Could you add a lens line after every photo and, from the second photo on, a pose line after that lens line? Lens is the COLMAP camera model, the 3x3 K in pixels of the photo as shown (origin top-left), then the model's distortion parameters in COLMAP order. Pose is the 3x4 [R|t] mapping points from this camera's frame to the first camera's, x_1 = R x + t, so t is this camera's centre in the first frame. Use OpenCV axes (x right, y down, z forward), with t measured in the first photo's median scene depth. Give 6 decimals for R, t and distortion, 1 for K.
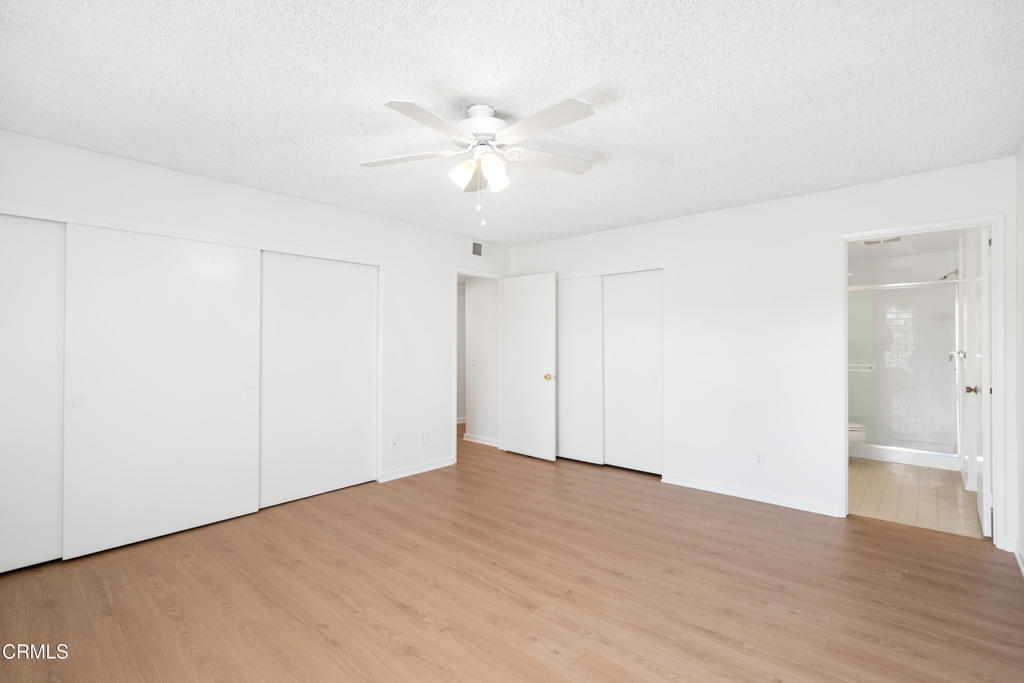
lens RADIAL K [[465.6, 0, 509.2], [0, 465.6, 337.4], [0, 0, 1]] dist [-0.004660, 0.002630]
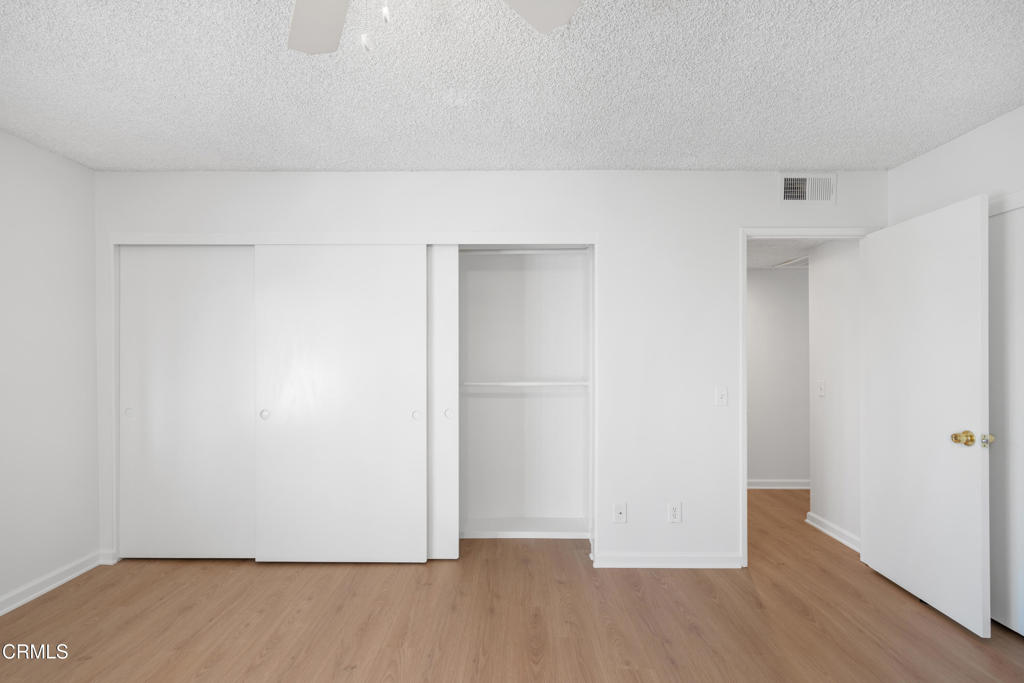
lens RADIAL K [[486.9, 0, 508.3], [0, 486.9, 347.7], [0, 0, 1]] dist [-0.001790, 0.000827]
pose [[0.659621, -0.007099, -0.751565, 0.233036], [0.007293, 0.999969, -0.003044, -0.002948], [0.751563, -0.003473, 0.659652, 0.610120]]
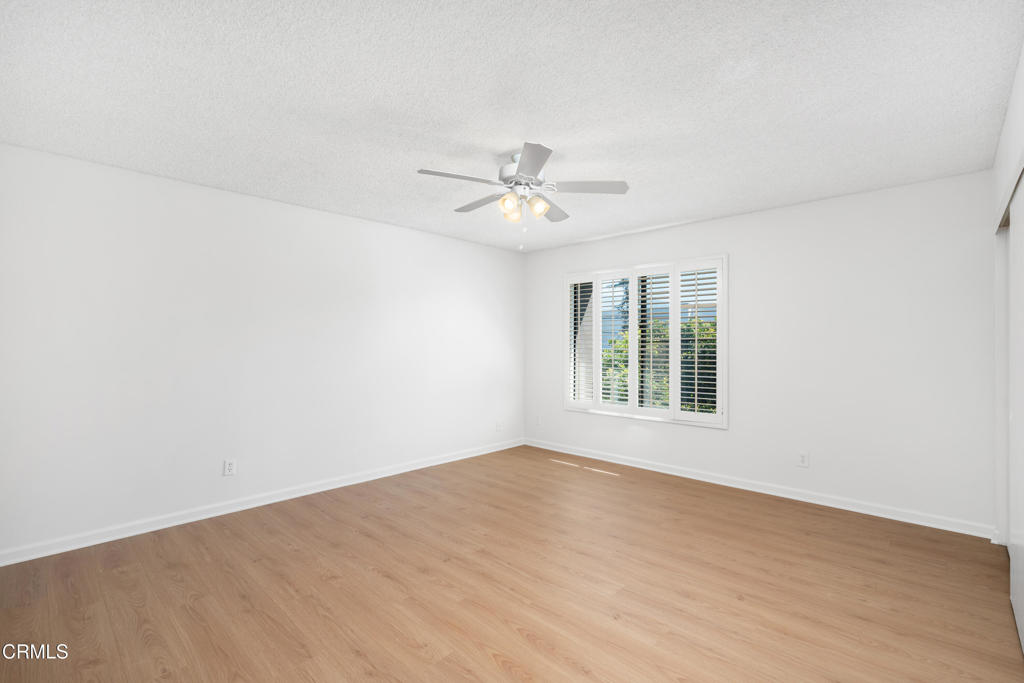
lens RADIAL K [[465.6, 0, 506.7], [0, 465.6, 342.8], [0, 0, 1]] dist [-0.004660, 0.002630]
pose [[-0.999164, -0.001641, 0.040848, -0.050912], [-0.001945, 0.999971, -0.007397, 0.013871], [-0.040835, -0.007470, -0.999138, 1.659152]]
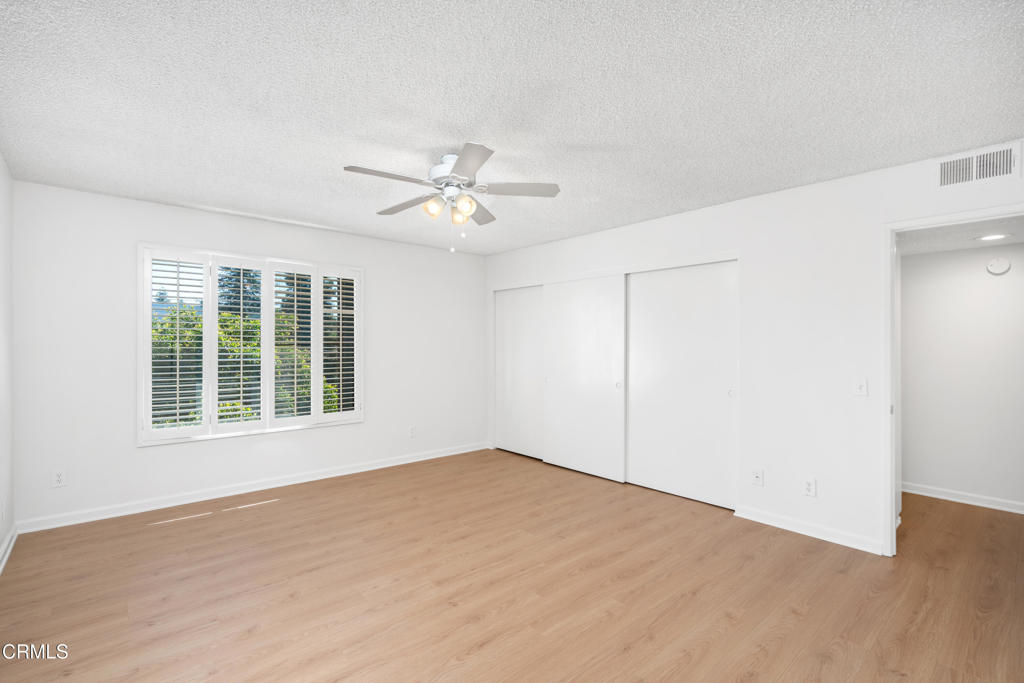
lens RADIAL K [[465.6, 0, 511.3], [0, 465.6, 344.4], [0, 0, 1]] dist [-0.004660, 0.002630]
pose [[-0.118239, -0.004540, -0.992975, 0.839102], [0.004257, 0.999978, -0.005079, 0.005939], [0.992976, -0.004827, -0.118217, 0.956934]]
